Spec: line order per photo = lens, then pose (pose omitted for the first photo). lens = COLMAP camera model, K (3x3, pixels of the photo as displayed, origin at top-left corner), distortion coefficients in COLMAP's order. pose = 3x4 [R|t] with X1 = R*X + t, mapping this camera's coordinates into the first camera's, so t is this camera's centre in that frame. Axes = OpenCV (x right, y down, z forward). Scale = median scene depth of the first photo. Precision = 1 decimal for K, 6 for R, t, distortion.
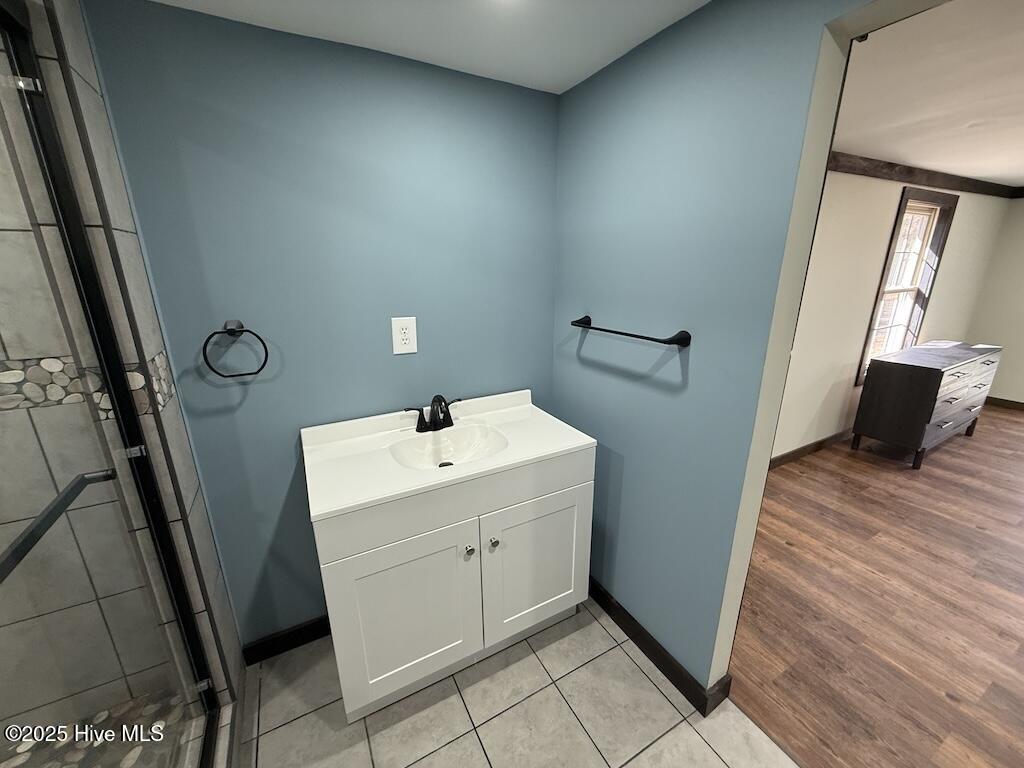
lens RADIAL K [[404.7, 0, 511.0], [0, 404.7, 383.1], [0, 0, 1]] dist [-0.002118, -0.000060]
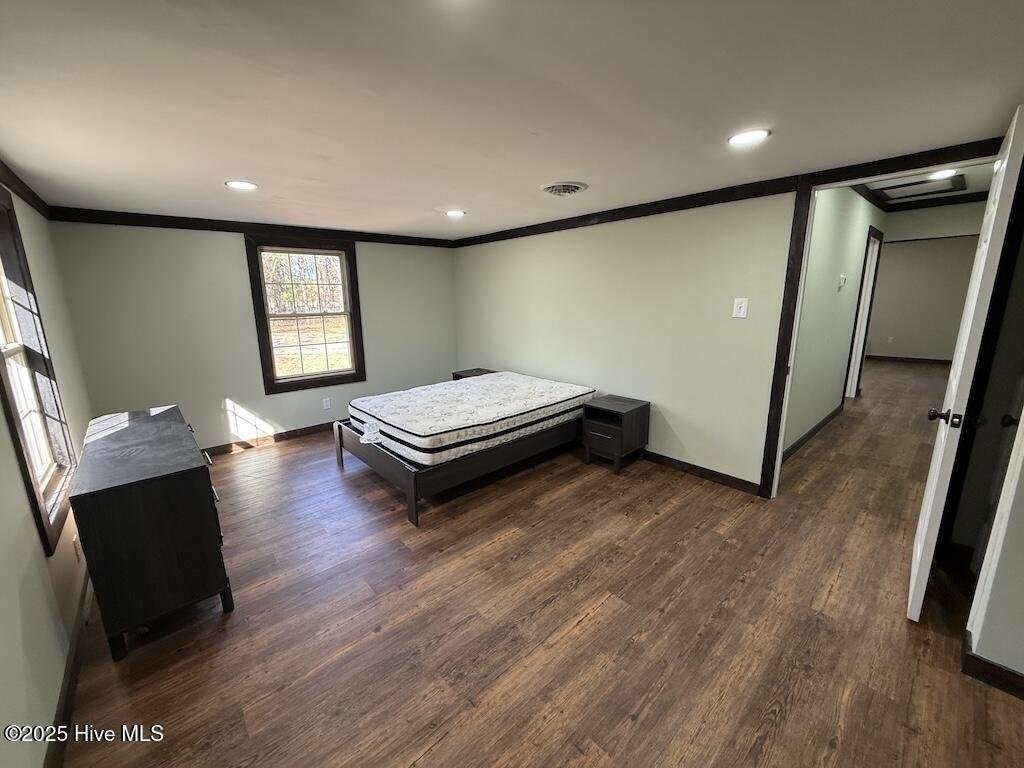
lens RADIAL K [[404.7, 0, 508.8], [0, 404.7, 379.9], [0, 0, 1]] dist [-0.002118, -0.000060]
pose [[-0.235904, -0.189417, 0.953137, 0.362390], [0.290571, 0.922198, 0.255185, -0.172433], [-0.927317, 0.337154, -0.162511, 0.588611]]
